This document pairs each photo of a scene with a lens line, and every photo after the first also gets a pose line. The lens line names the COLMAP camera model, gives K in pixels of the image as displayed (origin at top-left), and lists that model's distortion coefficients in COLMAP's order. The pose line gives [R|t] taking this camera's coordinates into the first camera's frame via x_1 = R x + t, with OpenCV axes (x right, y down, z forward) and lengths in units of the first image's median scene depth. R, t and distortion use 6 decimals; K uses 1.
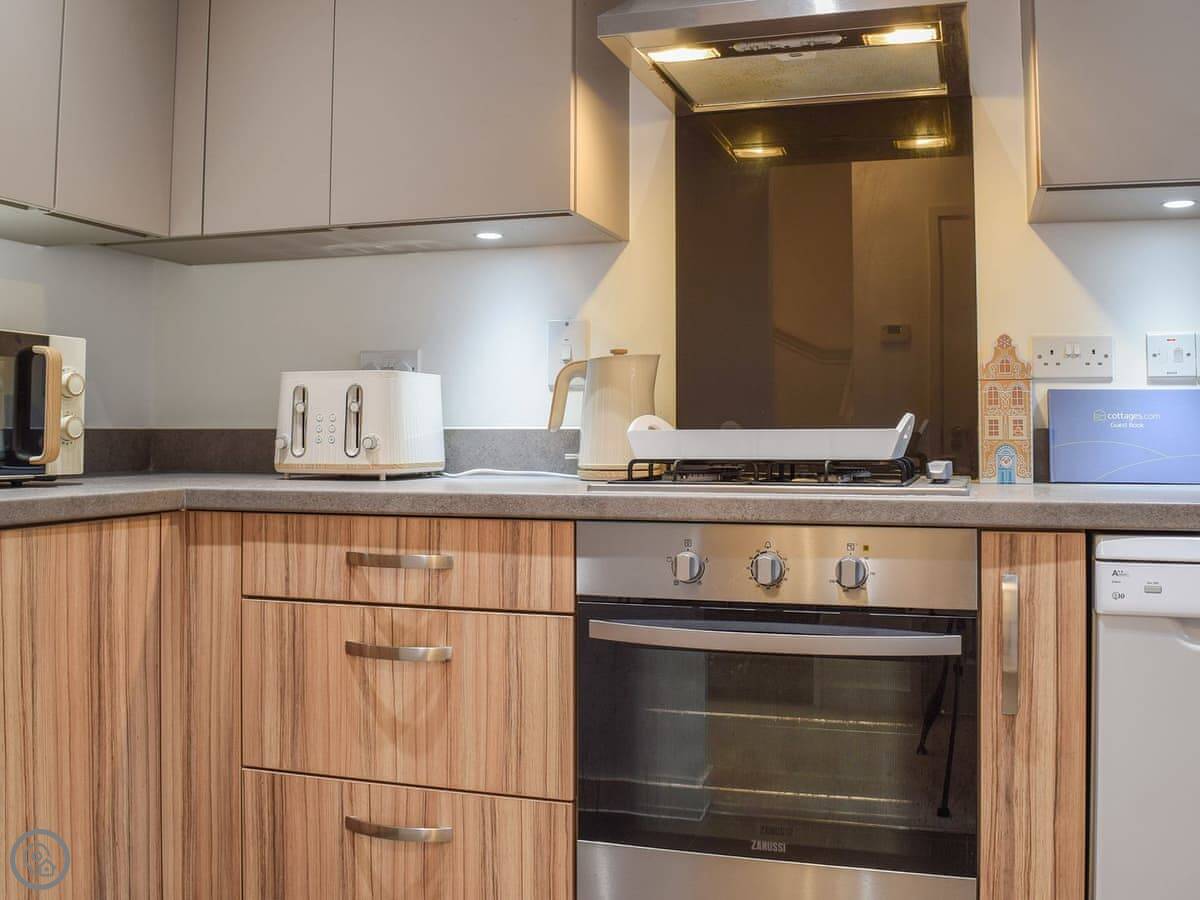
lens RADIAL K [[1125.5, 0, 602.0], [0, 1125.5, 387.3], [0, 0, 1]] dist [-0.078564, 0.004458]
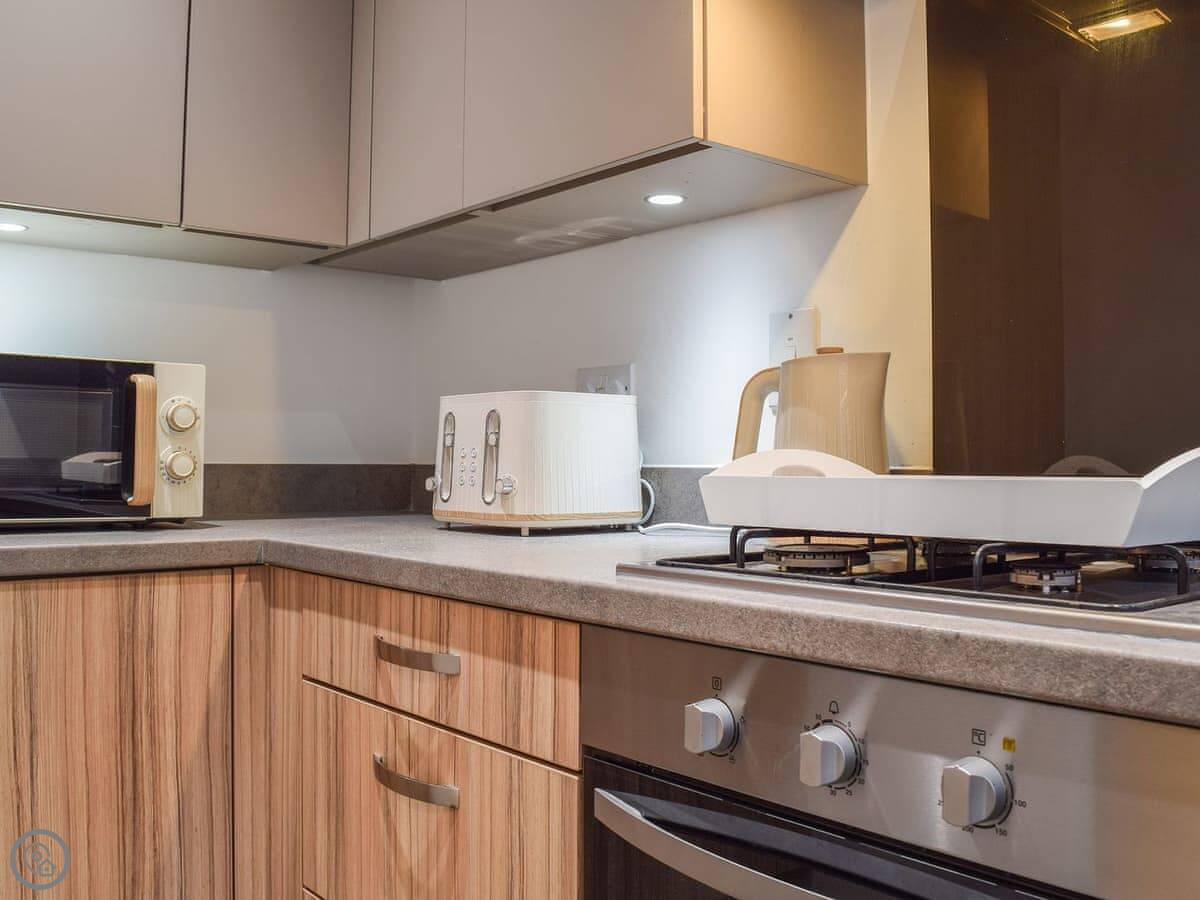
lens RADIAL K [[1092.6, 0, 600.8], [0, 1092.6, 422.3], [0, 0, 1]] dist [-0.082068, 0.006677]
pose [[0.840620, -0.014884, -0.541420, 0.296644], [0.017673, 0.999844, -0.000046, 0.008426], [0.541336, -0.009529, 0.840752, 0.482005]]
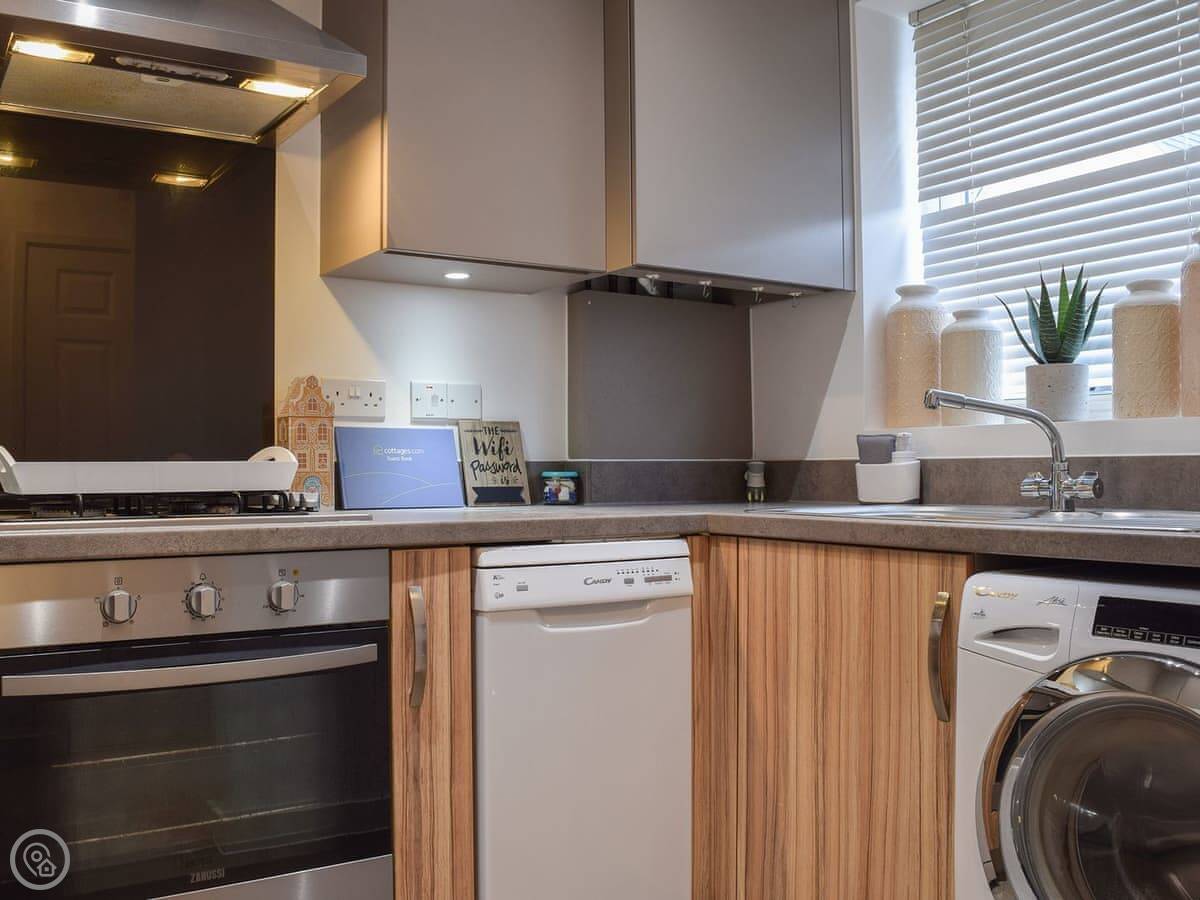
lens RADIAL K [[1110.7, 0, 600.0], [0, 1110.7, 450.0], [0, 0, 1]] dist [-0.088384, -0.006421]
pose [[0.649387, 0.006694, 0.760428, -0.332004], [-0.024499, 0.999626, 0.012122, 0.006605], [-0.760063, -0.026502, 0.649309, 0.091658]]
